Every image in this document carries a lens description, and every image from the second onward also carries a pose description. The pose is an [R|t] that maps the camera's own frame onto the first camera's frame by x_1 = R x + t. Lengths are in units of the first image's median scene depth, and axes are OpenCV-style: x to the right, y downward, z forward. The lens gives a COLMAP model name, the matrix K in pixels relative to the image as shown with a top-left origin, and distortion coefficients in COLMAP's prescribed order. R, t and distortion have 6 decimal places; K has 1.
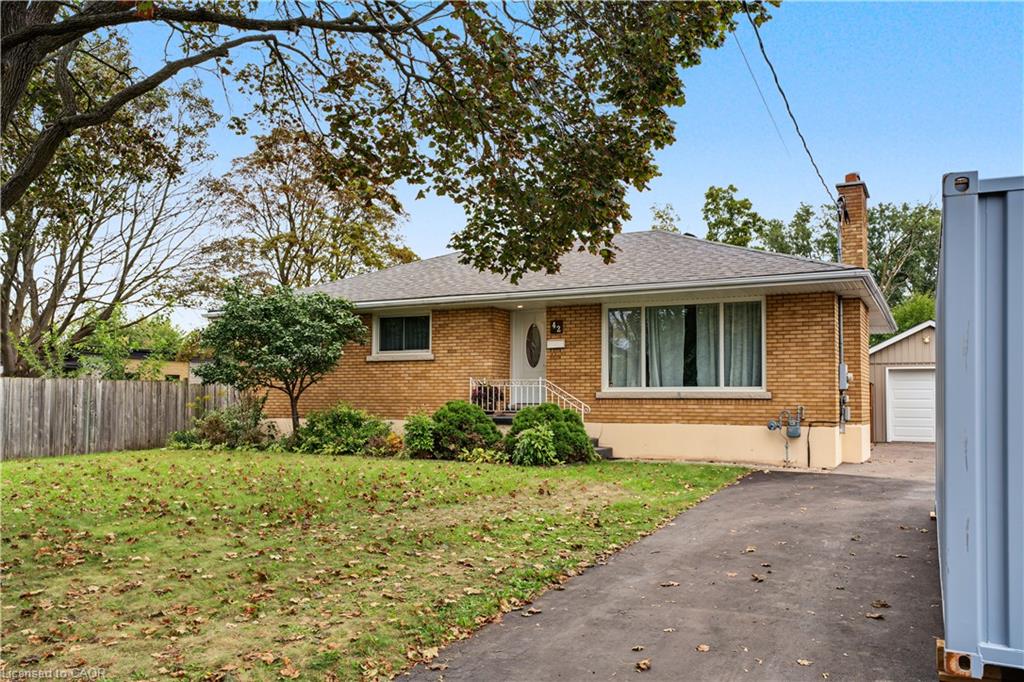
lens RADIAL K [[817.5, 0, 511.9], [0, 817.5, 346.3], [0, 0, 1]] dist [-0.010236, 0.029067]
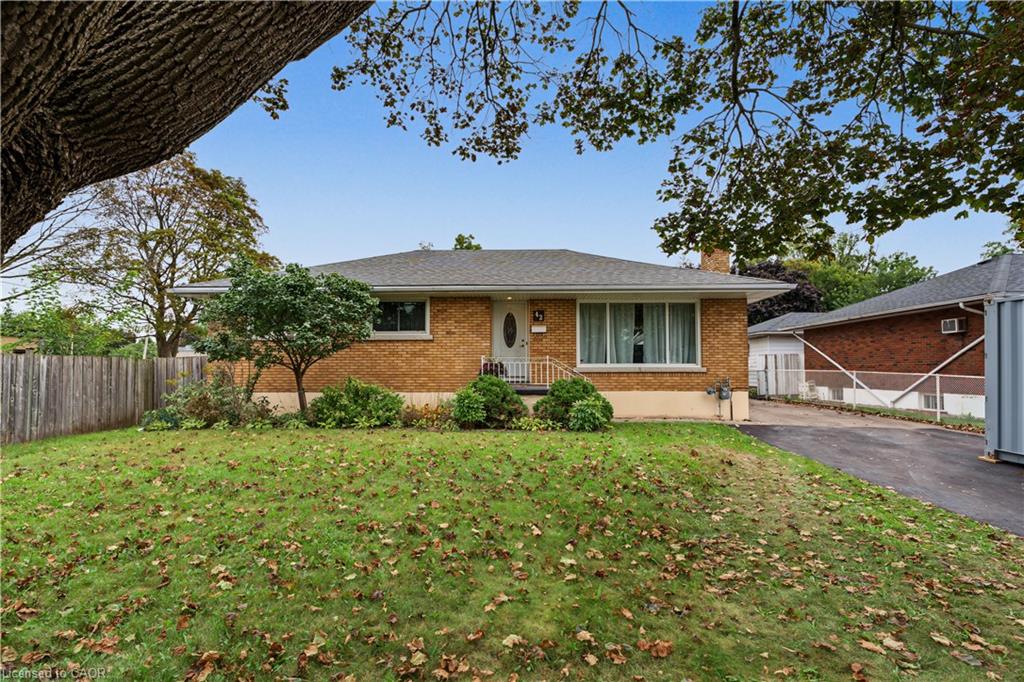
lens RADIAL K [[497.0, 0, 508.1], [0, 497.0, 339.5], [0, 0, 1]] dist [0.001304, 0.000589]
pose [[0.900752, 0.020418, 0.433854, -0.309805], [-0.024043, 0.999707, 0.002869, 0.011510], [-0.433668, -0.013015, 0.900979, 0.321485]]
